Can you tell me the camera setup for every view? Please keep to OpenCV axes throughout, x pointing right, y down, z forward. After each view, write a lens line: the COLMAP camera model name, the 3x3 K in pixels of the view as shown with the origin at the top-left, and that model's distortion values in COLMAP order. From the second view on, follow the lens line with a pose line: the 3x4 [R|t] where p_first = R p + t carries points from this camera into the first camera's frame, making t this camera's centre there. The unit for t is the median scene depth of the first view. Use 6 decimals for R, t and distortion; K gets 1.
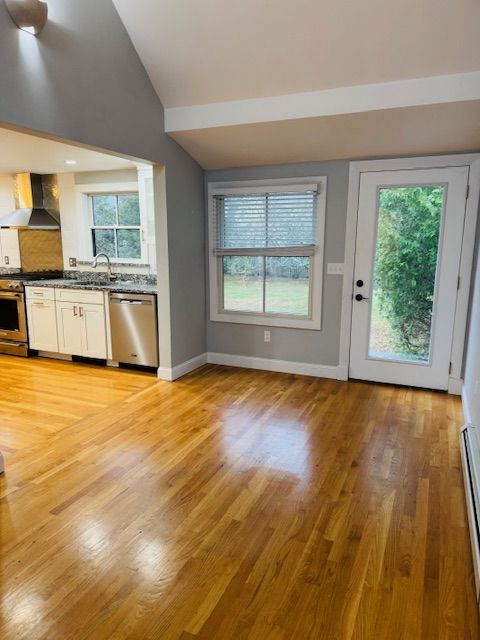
lens RADIAL K [[448.8, 0, 240.0], [0, 448.8, 320.0], [0, 0, 1]] dist [0.027170, -0.001493]
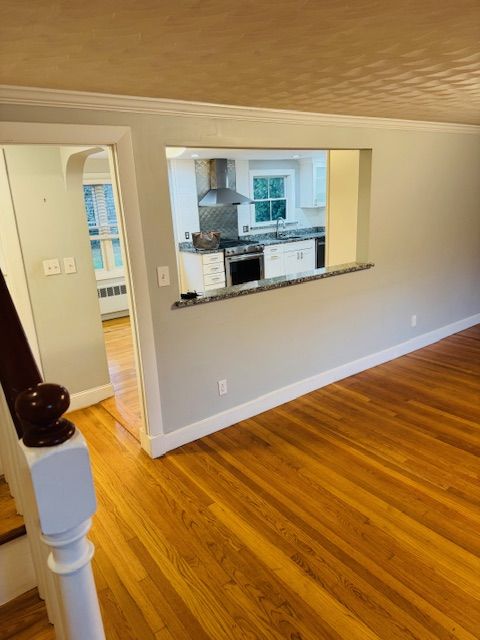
lens RADIAL K [[448.8, 0, 240.0], [0, 448.8, 320.0], [0, 0, 1]] dist [0.027170, -0.001493]
pose [[0.497643, -0.261335, 0.827076, -1.684936], [0.219773, 0.960406, 0.171229, -0.109439], [-0.839078, 0.096558, 0.535374, 0.362320]]
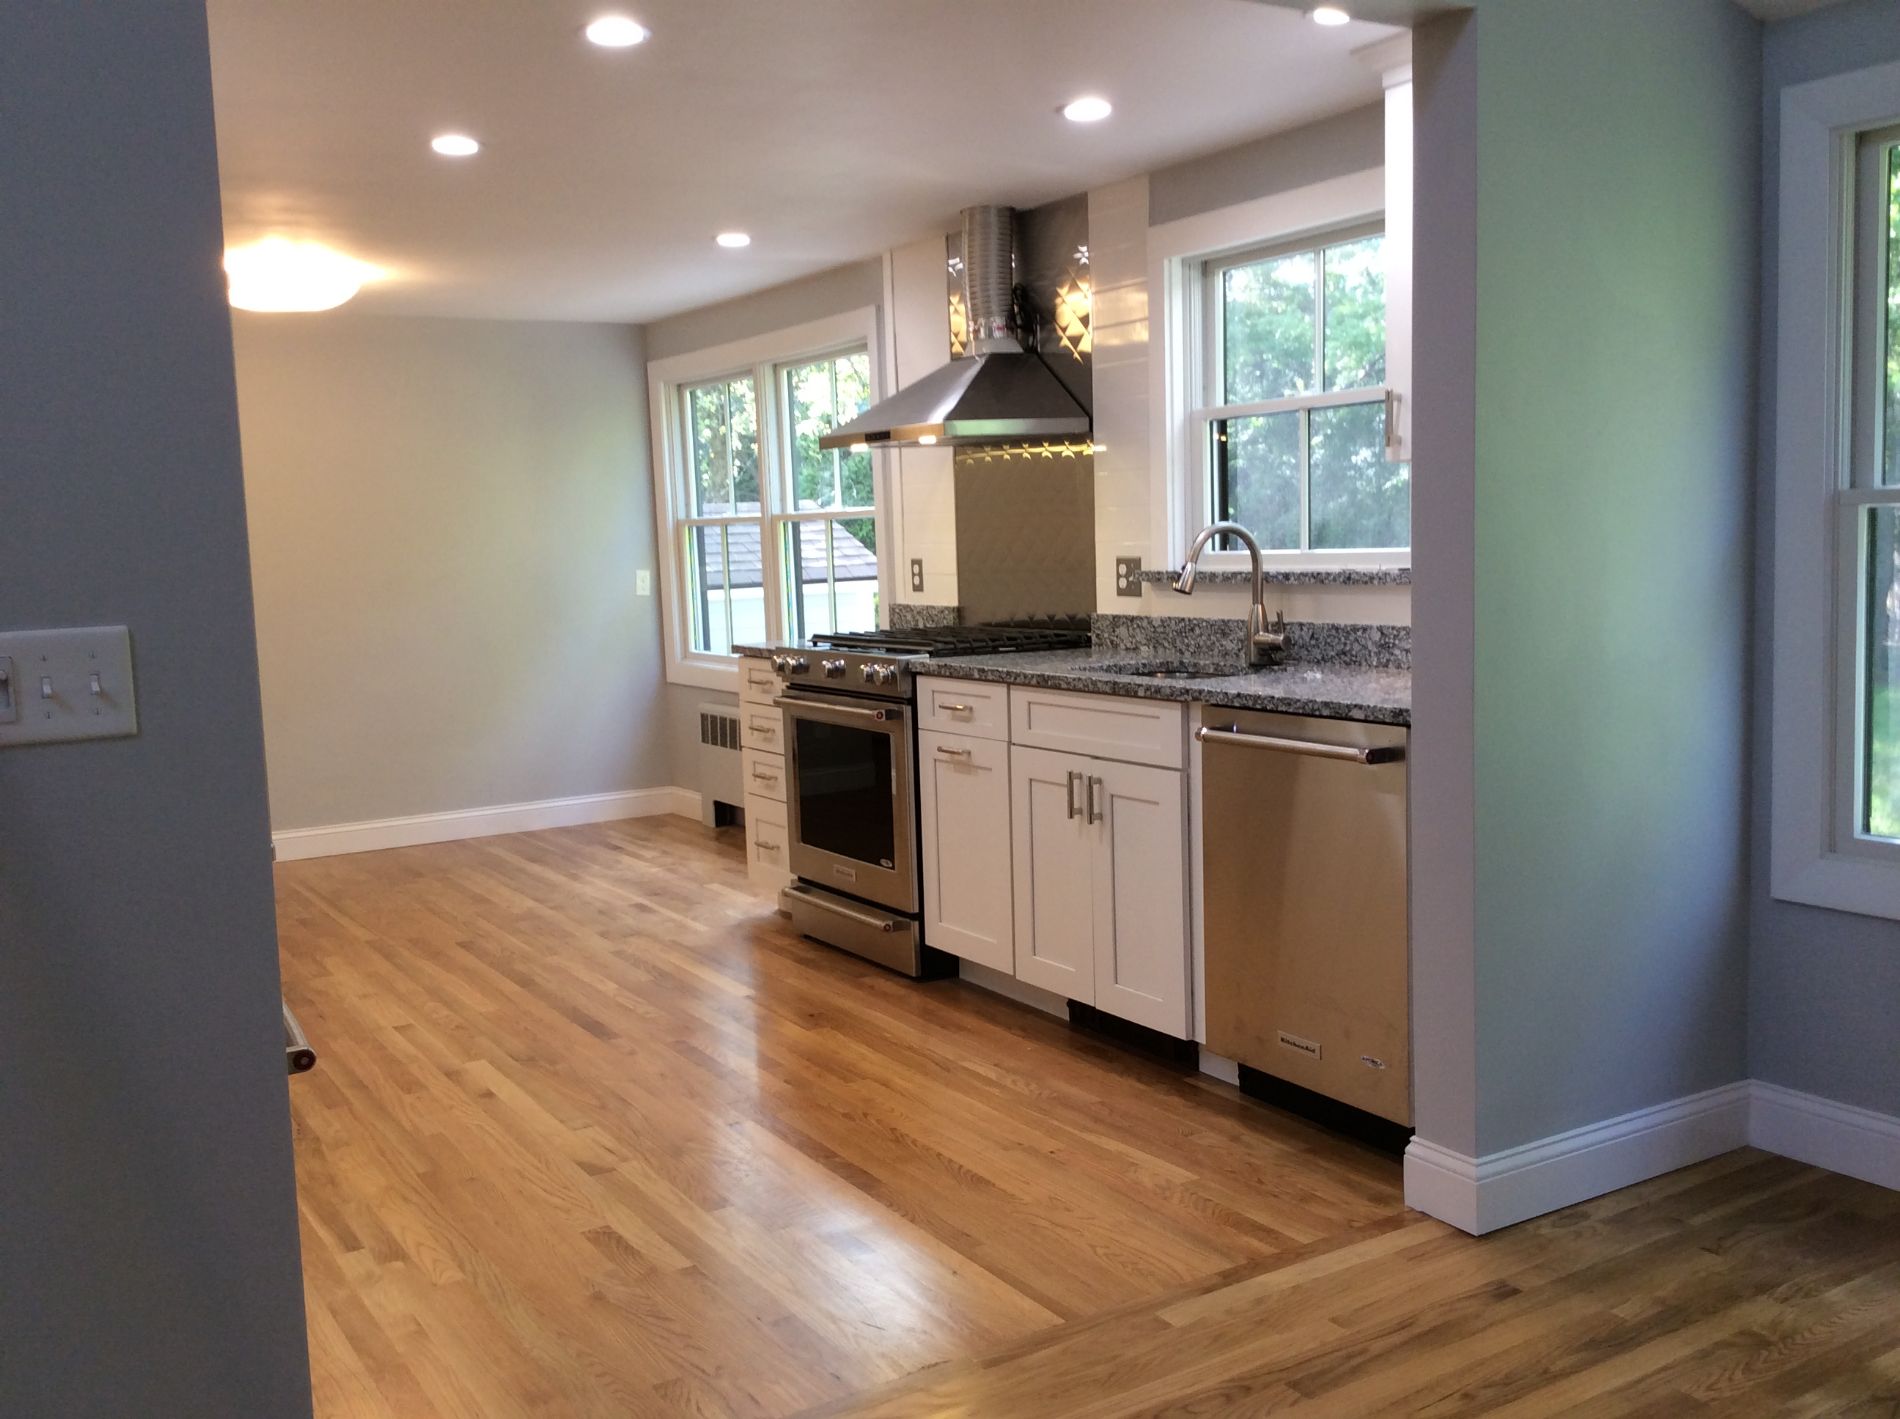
lens RADIAL K [[1734.4, 0, 951.3], [0, 1734.4, 718.0], [0, 0, 1]] dist [0.128538, -0.235472]
pose [[0.833463, 0.033339, -0.551568, 0.038464], [-0.071027, 0.996362, -0.047103, -0.012588], [0.547991, 0.078435, 0.832799, 0.264557]]
